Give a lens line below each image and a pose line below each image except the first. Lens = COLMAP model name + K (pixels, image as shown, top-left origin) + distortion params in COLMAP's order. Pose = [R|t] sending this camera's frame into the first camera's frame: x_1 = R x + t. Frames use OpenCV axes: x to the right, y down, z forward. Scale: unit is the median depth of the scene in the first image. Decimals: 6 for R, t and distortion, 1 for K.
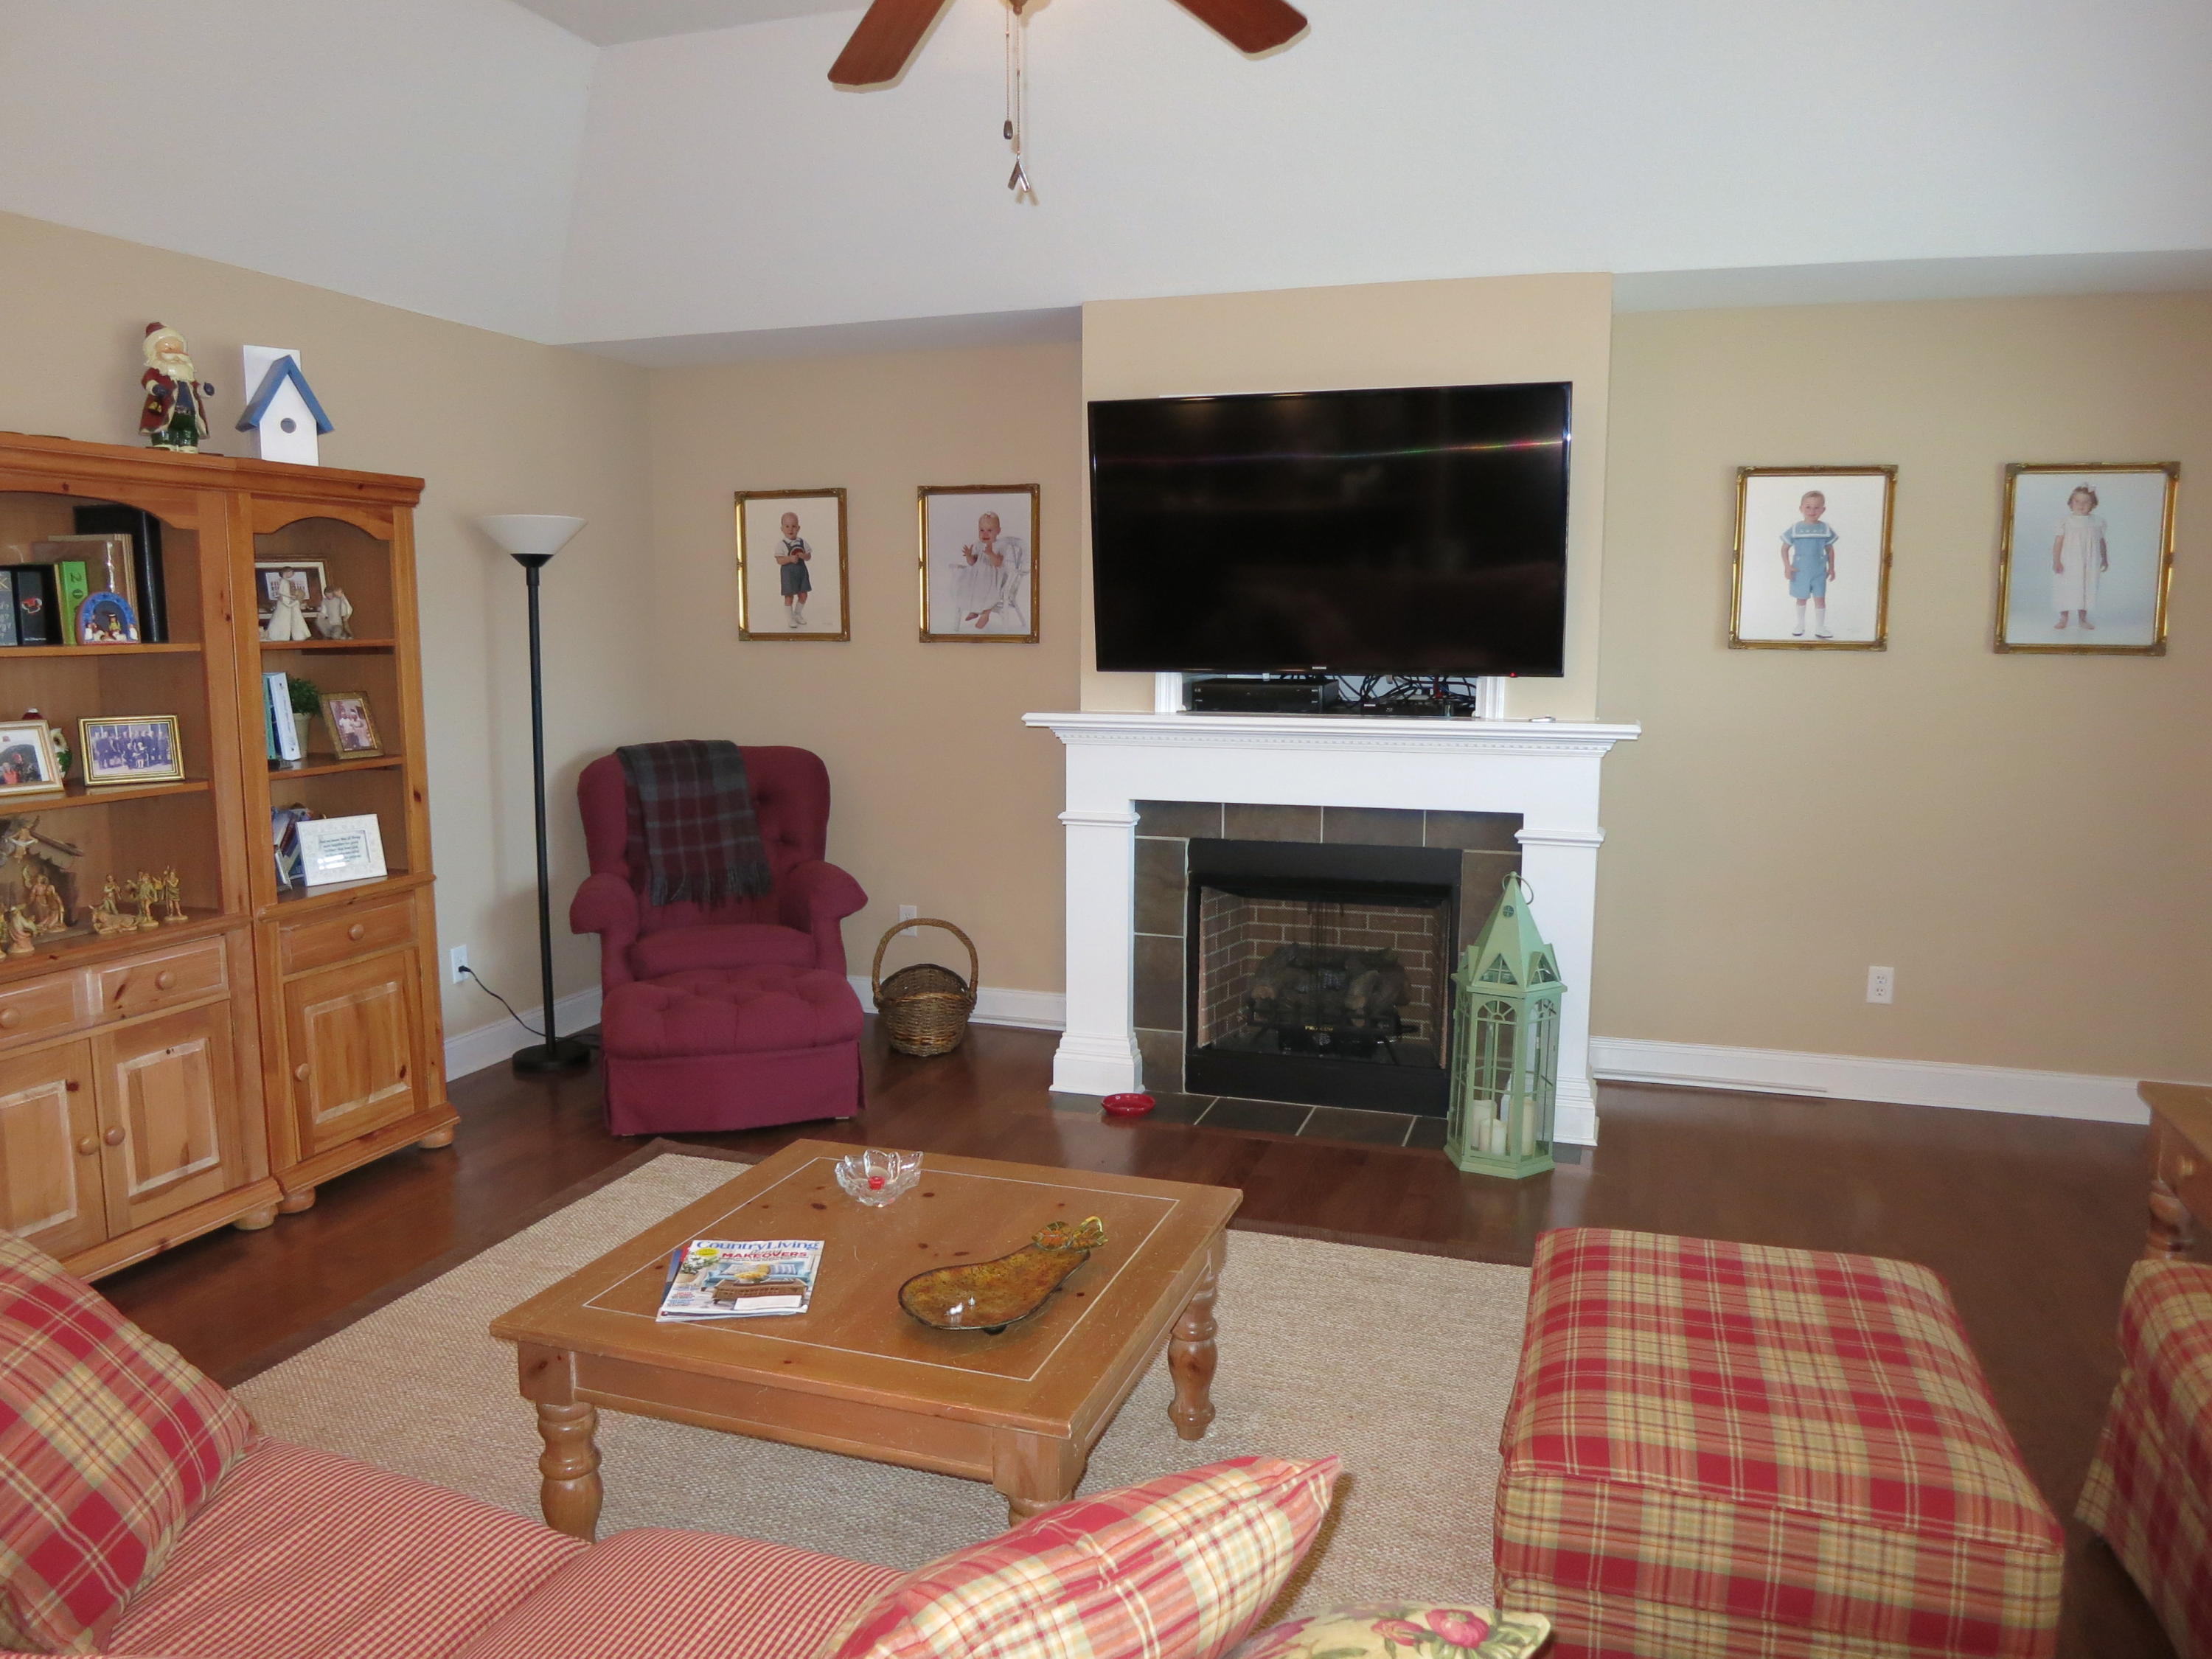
lens RADIAL K [[1578.0, 0, 1099.3], [0, 1578.0, 825.1], [0, 0, 1]] dist [-0.041292, -0.008769]
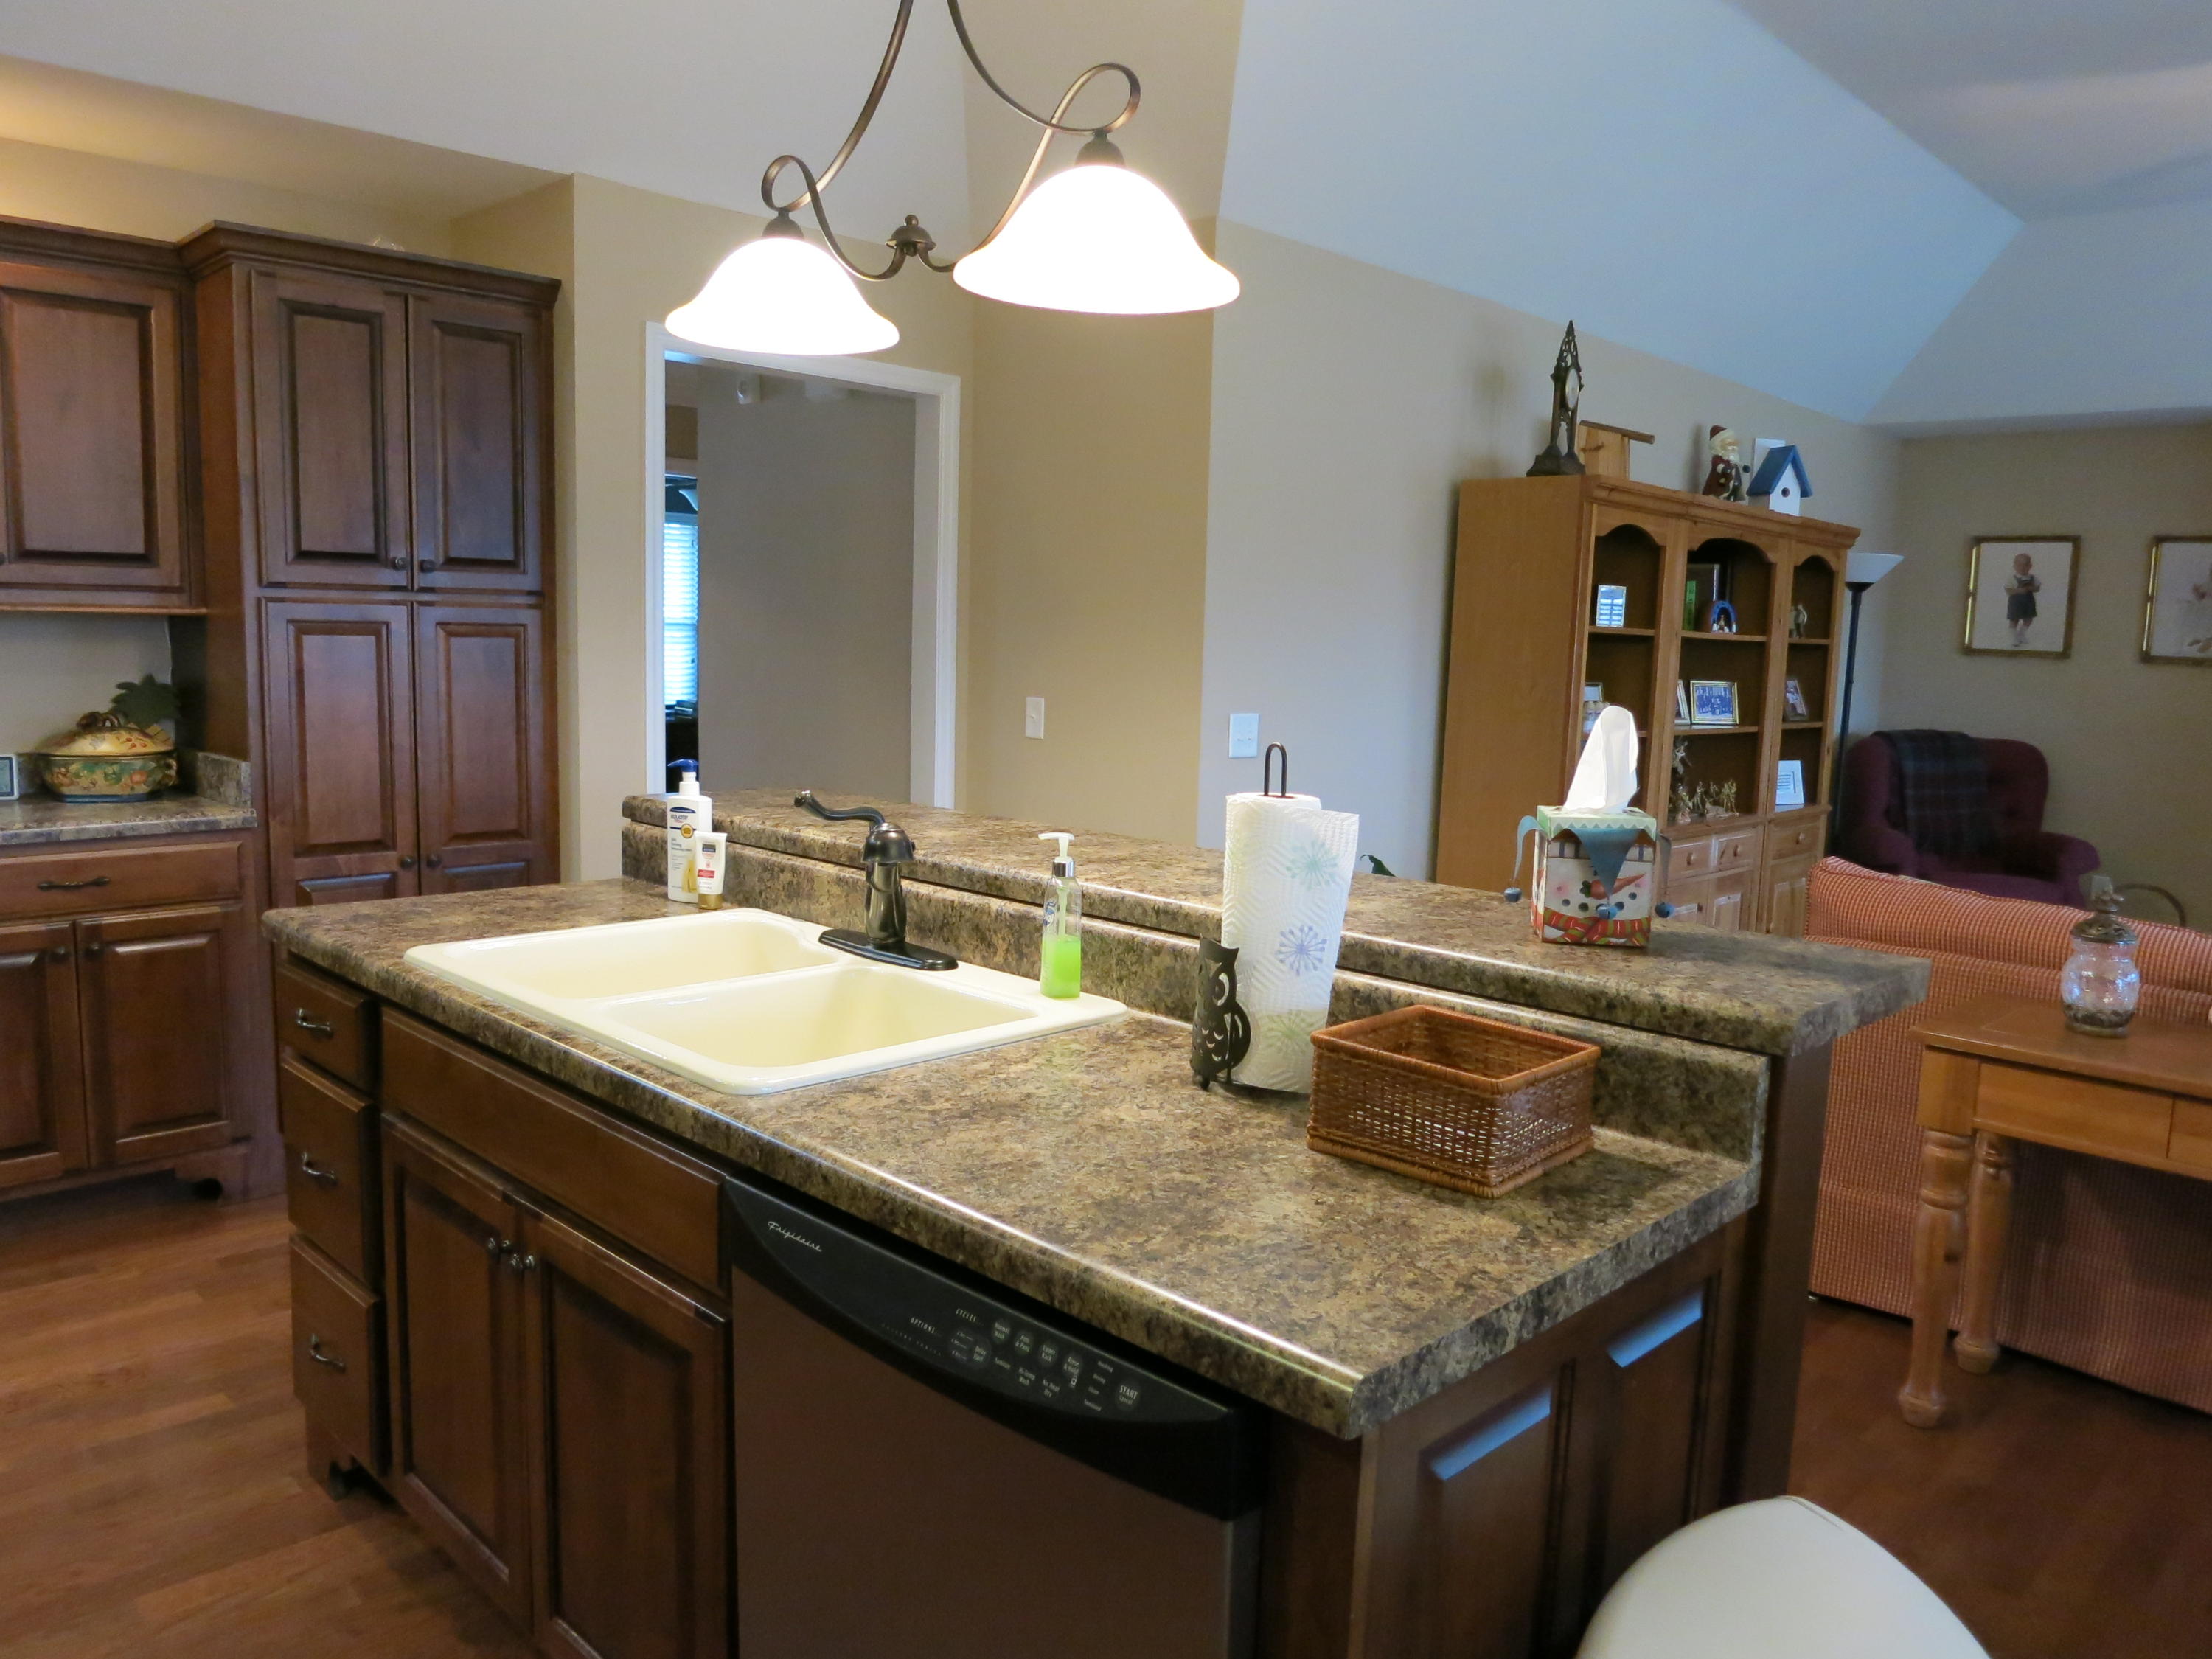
lens RADIAL K [[1578.0, 0, 1109.7], [0, 1578.0, 837.5], [0, 0, 1]] dist [-0.041292, -0.008769]
pose [[0.898216, 0.084434, -0.431370, -0.312554], [-0.087762, 0.996066, 0.012223, 0.078269], [0.430705, 0.026879, 0.902093, -0.439809]]
